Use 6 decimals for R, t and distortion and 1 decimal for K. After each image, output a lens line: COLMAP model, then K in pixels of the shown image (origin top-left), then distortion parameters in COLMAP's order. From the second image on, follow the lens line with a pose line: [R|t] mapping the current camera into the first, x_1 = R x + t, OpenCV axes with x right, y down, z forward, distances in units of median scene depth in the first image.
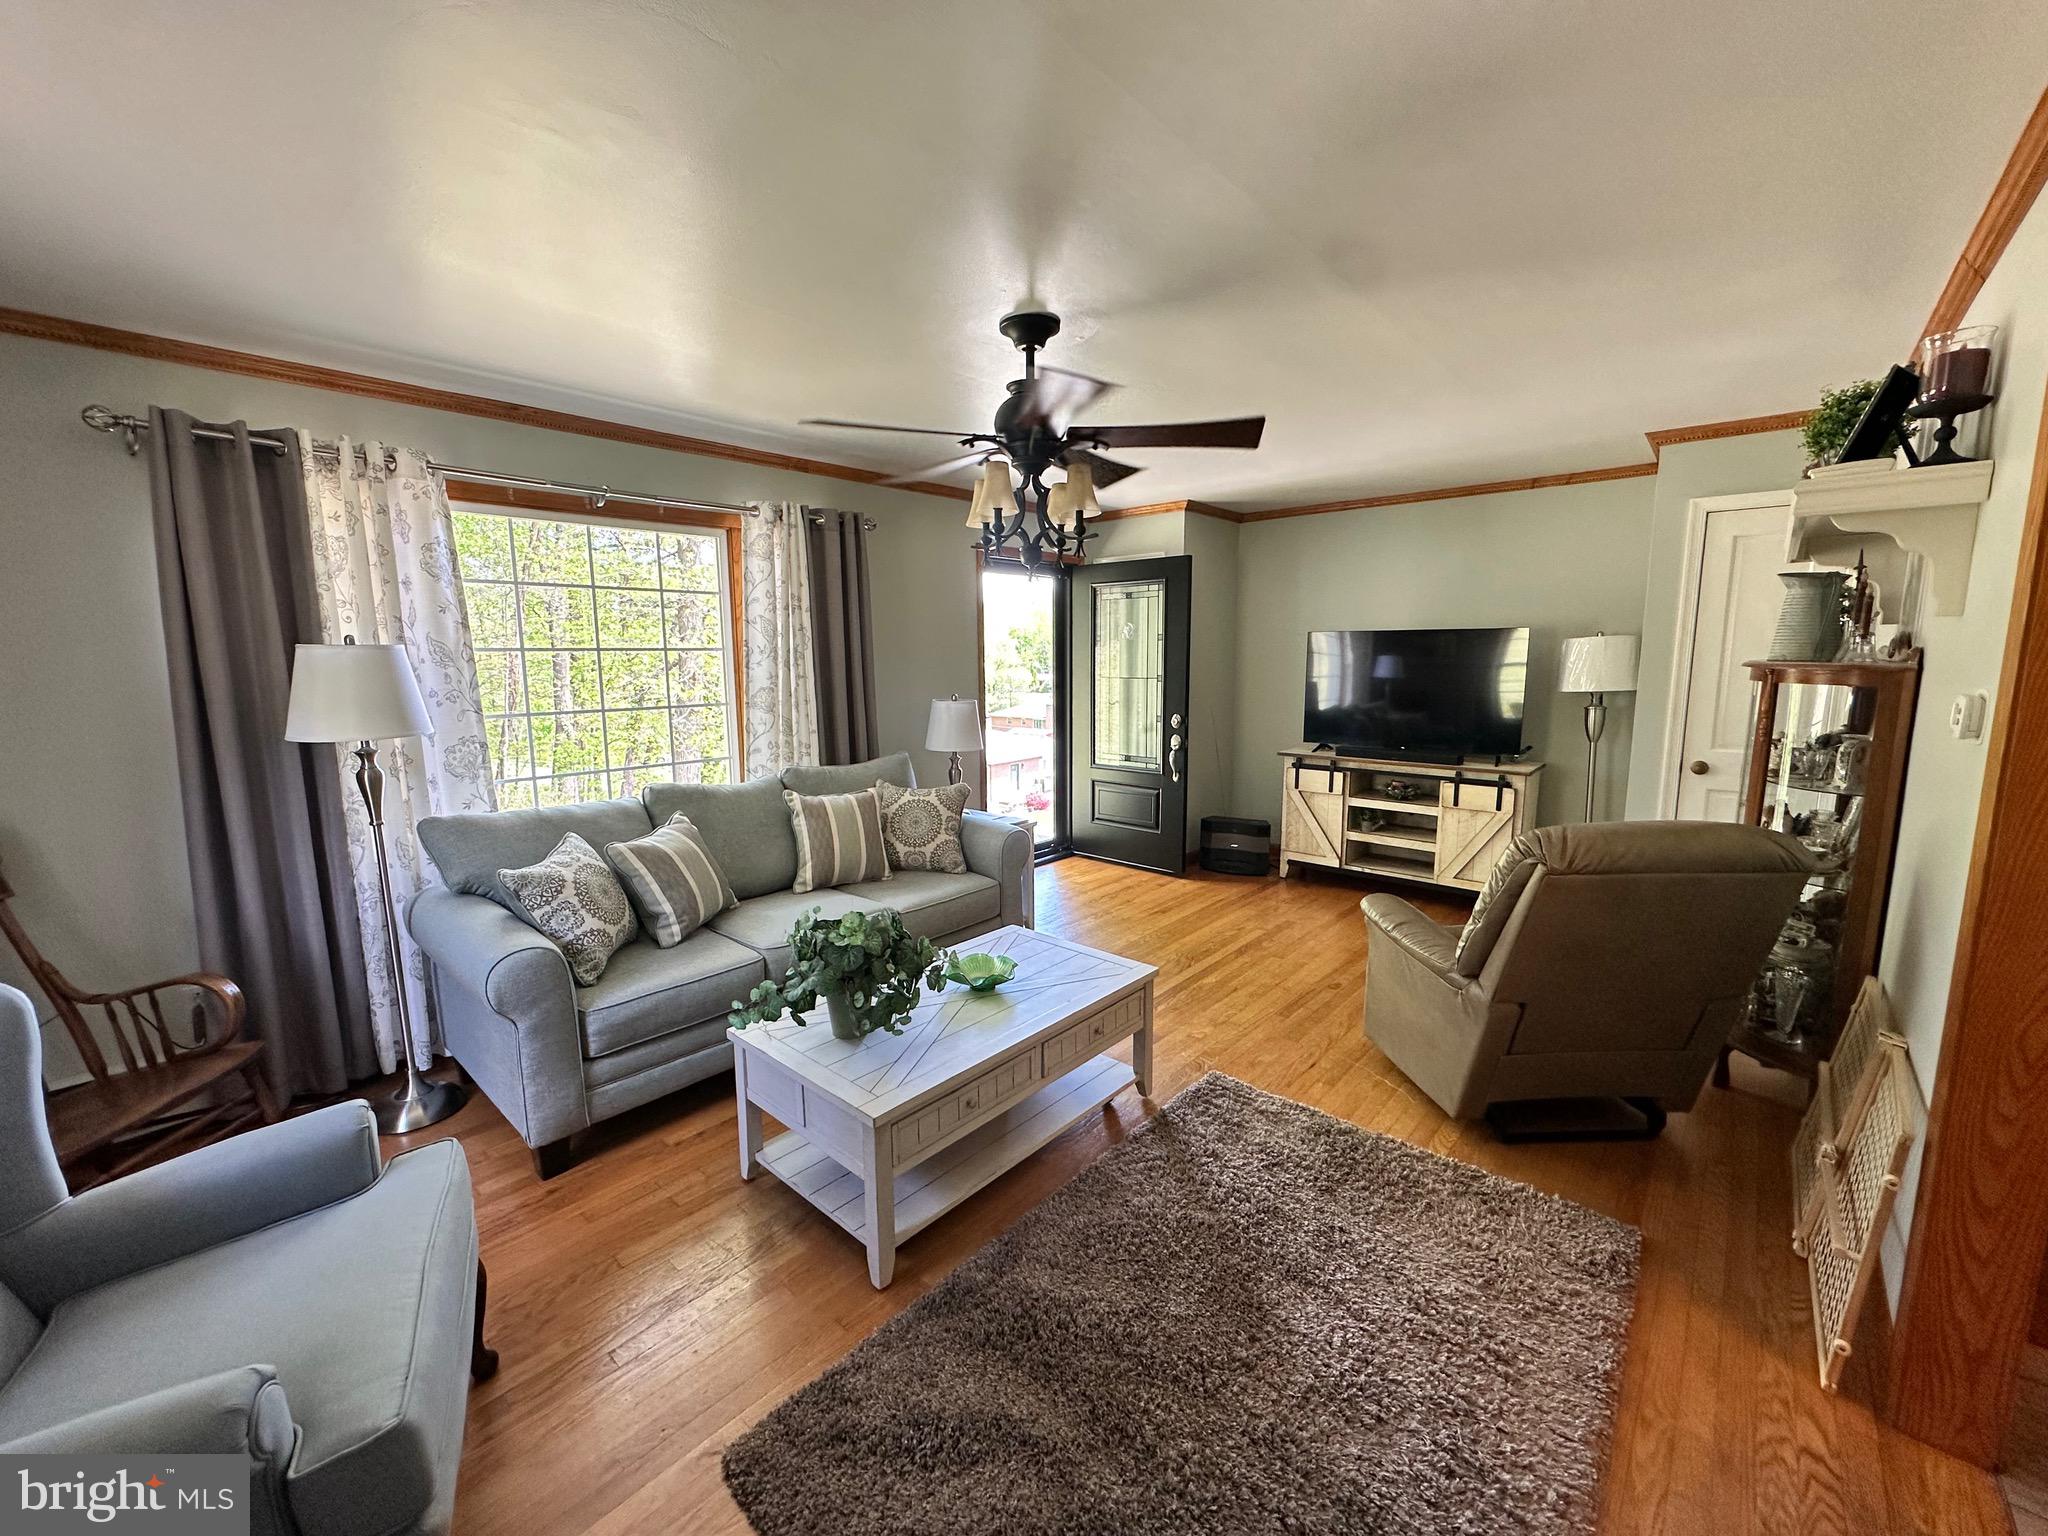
lens RADIAL K [[822.3, 0, 1025.3], [0, 822.3, 765.6], [0, 0, 1]] dist [-0.001764, -0.000271]
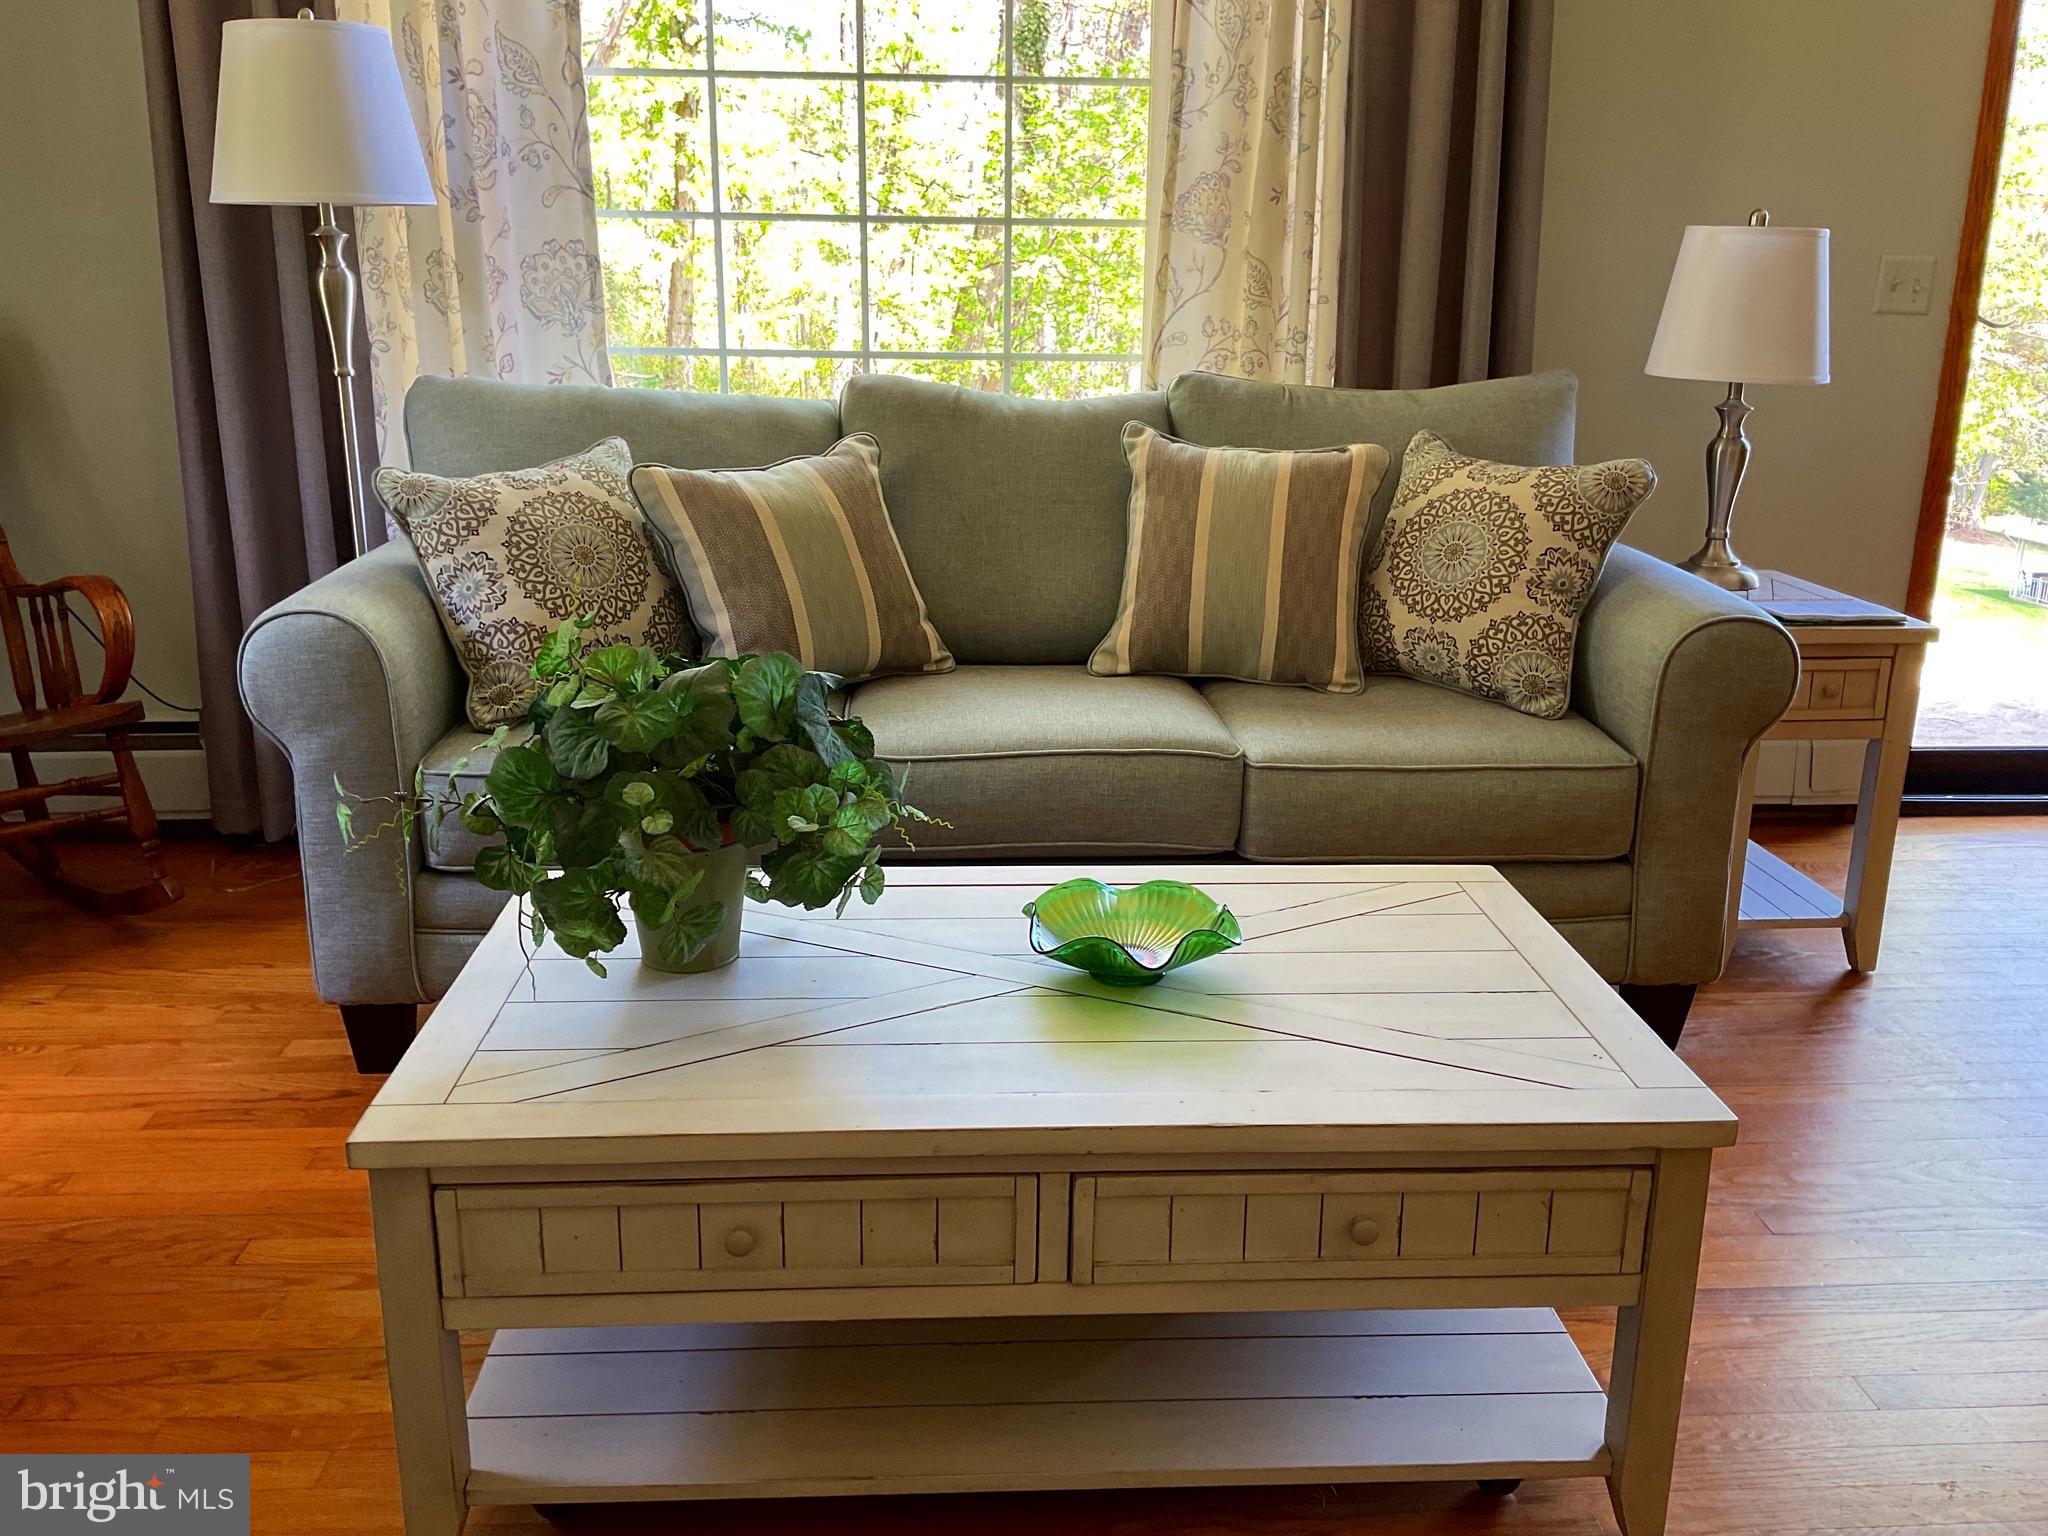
lens RADIAL K [[1697.8, 0, 1020.5], [0, 1697.8, 765.0], [0, 0, 1]] dist [0.129598, -0.268494]
pose [[0.706936, 0.206020, -0.676607, 0.261286], [-0.113624, 0.977292, 0.178859, 0.049350], [0.698091, -0.049563, 0.714291, 0.345248]]
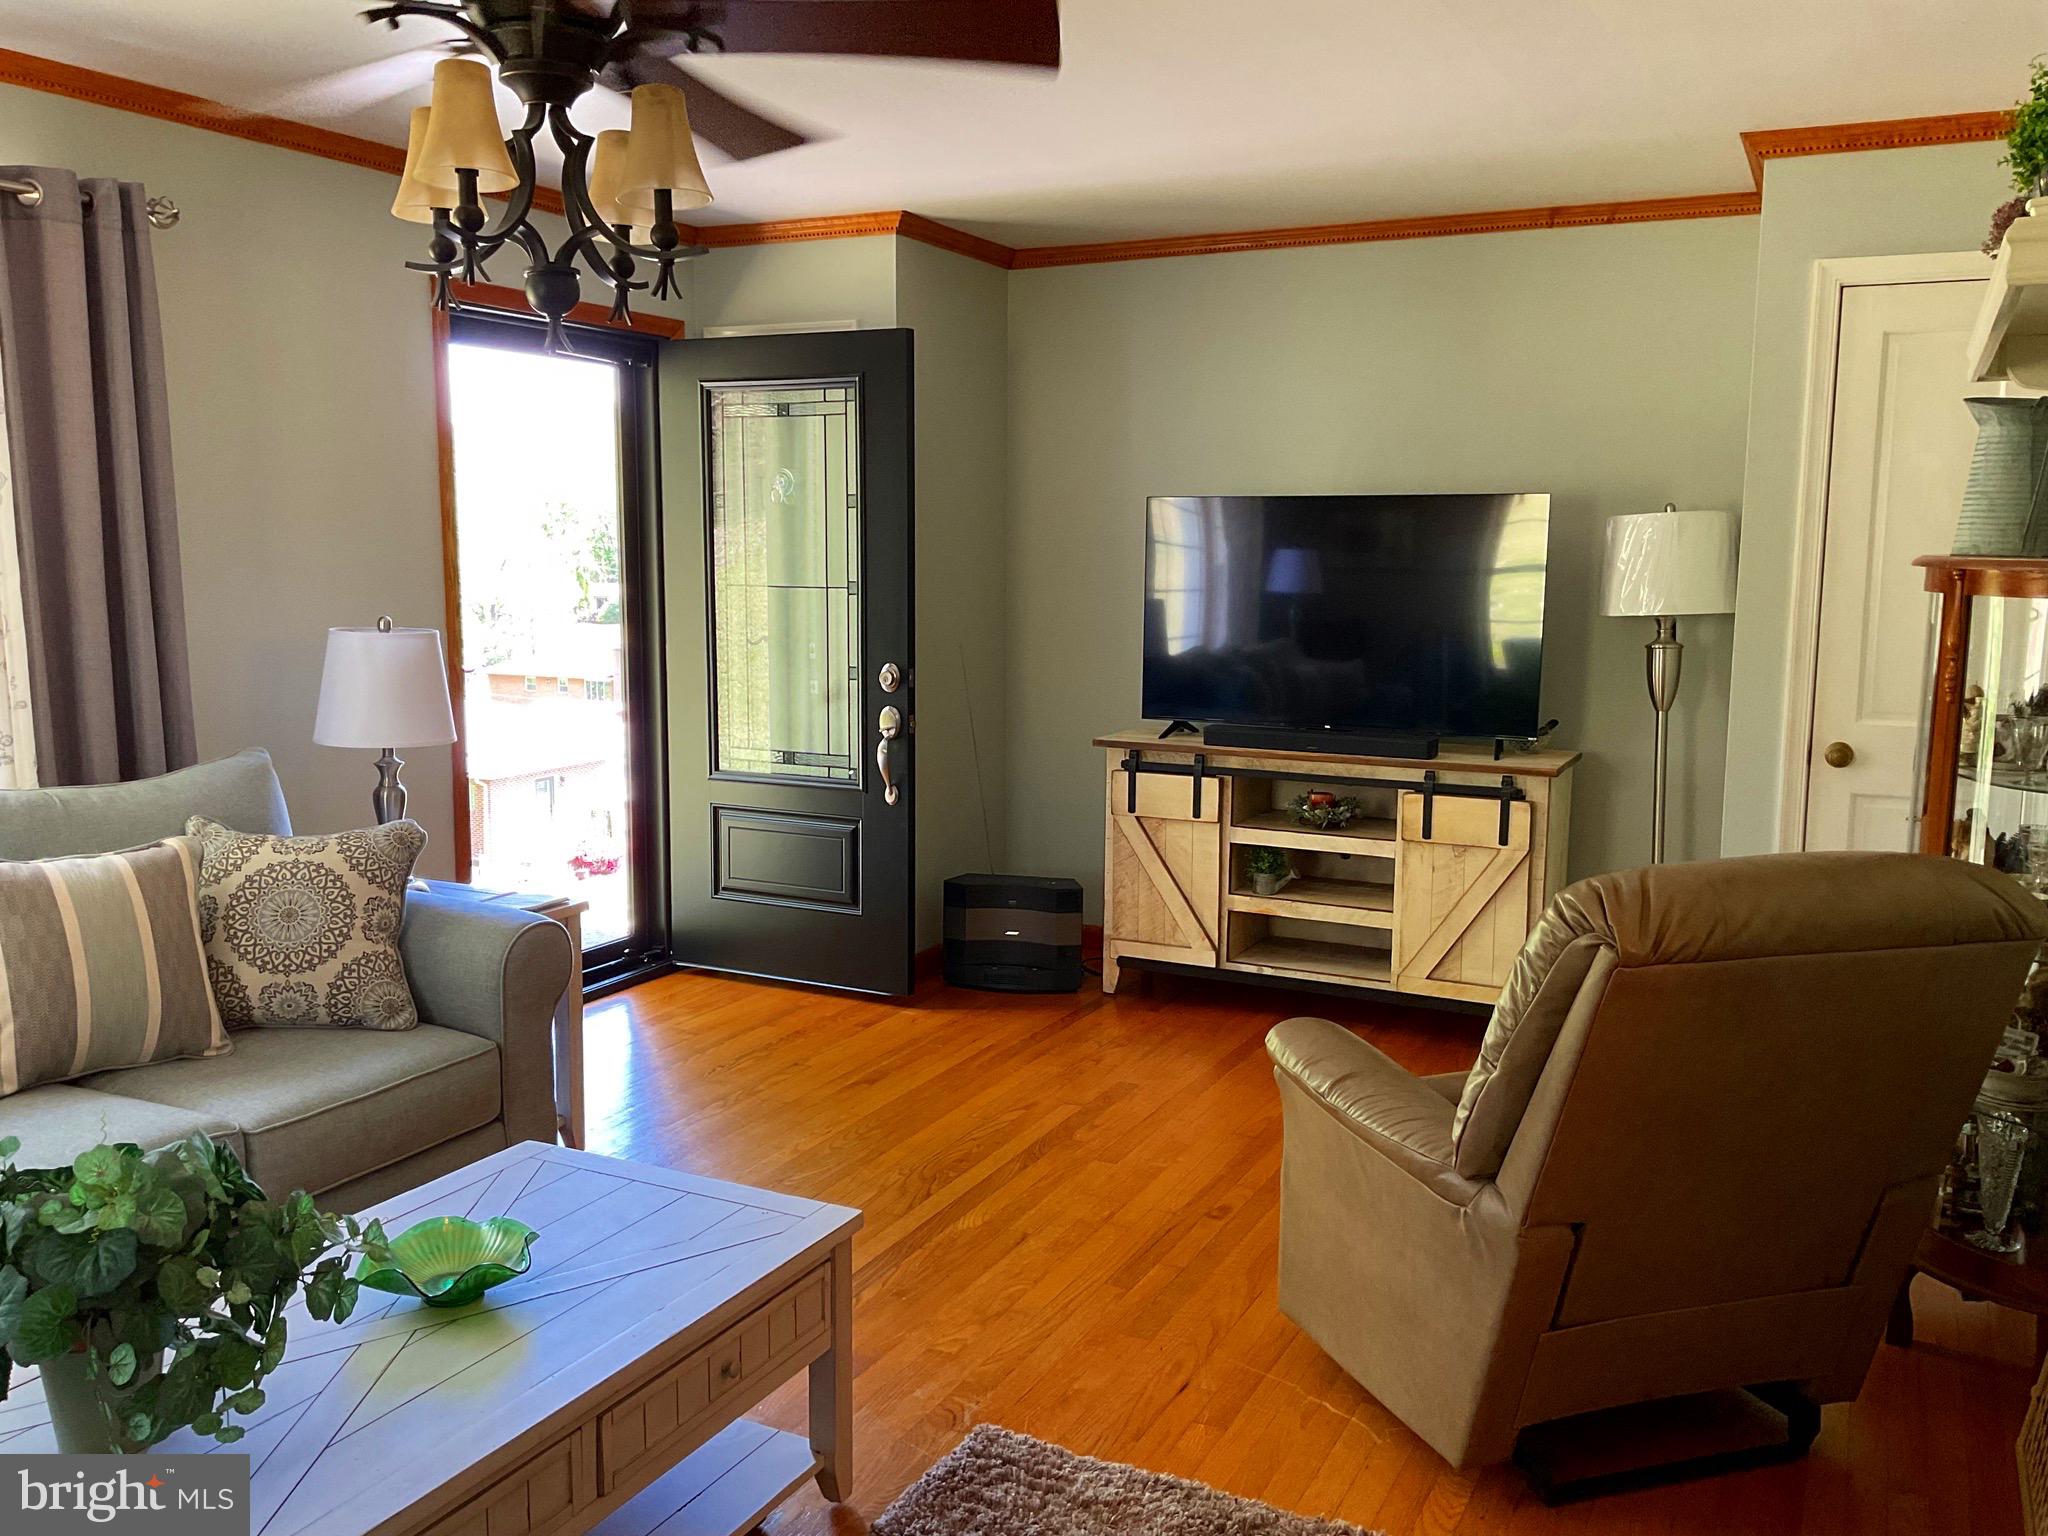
lens RADIAL K [[1701.4, 0, 1027.5], [0, 1701.4, 759.4], [0, 0, 1]] dist [0.098670, -0.178979]
pose [[0.965669, -0.018503, 0.259117, 0.006696], [0.020898, 0.999761, -0.006490, 0.002377], [-0.258935, 0.011682, 0.965824, 0.040609]]
